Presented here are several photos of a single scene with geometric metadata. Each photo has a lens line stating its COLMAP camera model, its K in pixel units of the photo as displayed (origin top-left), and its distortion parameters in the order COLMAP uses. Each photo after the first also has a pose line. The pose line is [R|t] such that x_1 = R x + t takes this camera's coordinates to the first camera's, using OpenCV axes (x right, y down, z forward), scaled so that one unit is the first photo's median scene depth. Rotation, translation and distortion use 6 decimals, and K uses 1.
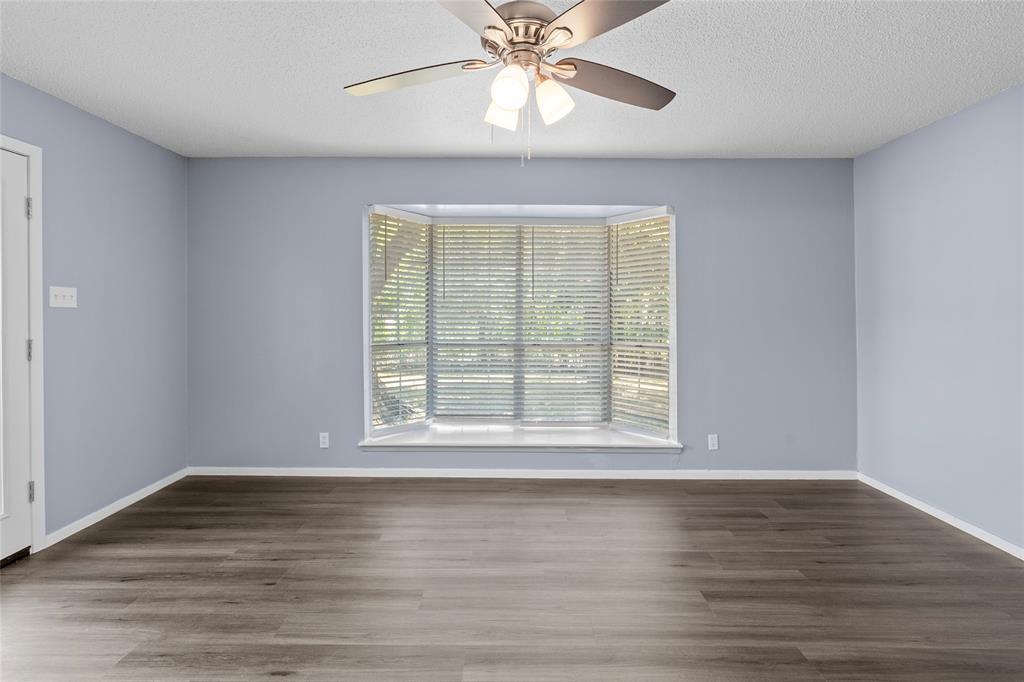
lens RADIAL K [[476.7, 0, 505.3], [0, 476.7, 299.5], [0, 0, 1]] dist [-0.004633, 0.000493]
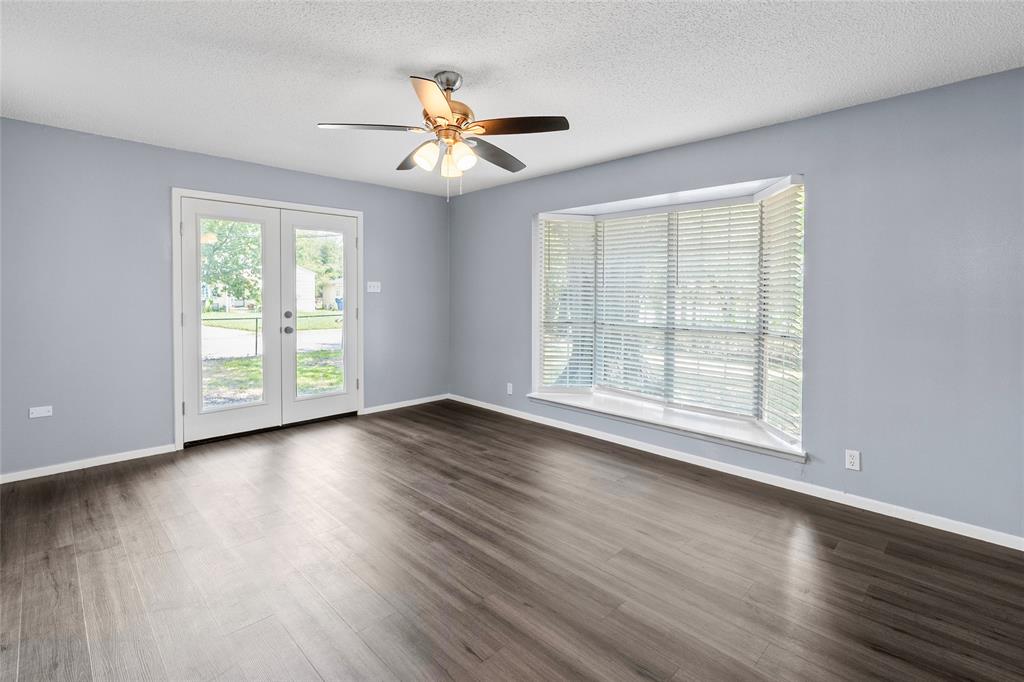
lens RADIAL K [[499.7, 0, 521.8], [0, 499.7, 283.9], [0, 0, 1]] dist [0.002969, 0.000289]
pose [[0.698820, -0.013860, -0.715164, 0.693357], [0.010302, 0.999904, -0.009312, 0.005659], [0.715224, -0.000860, 0.698895, 0.013137]]
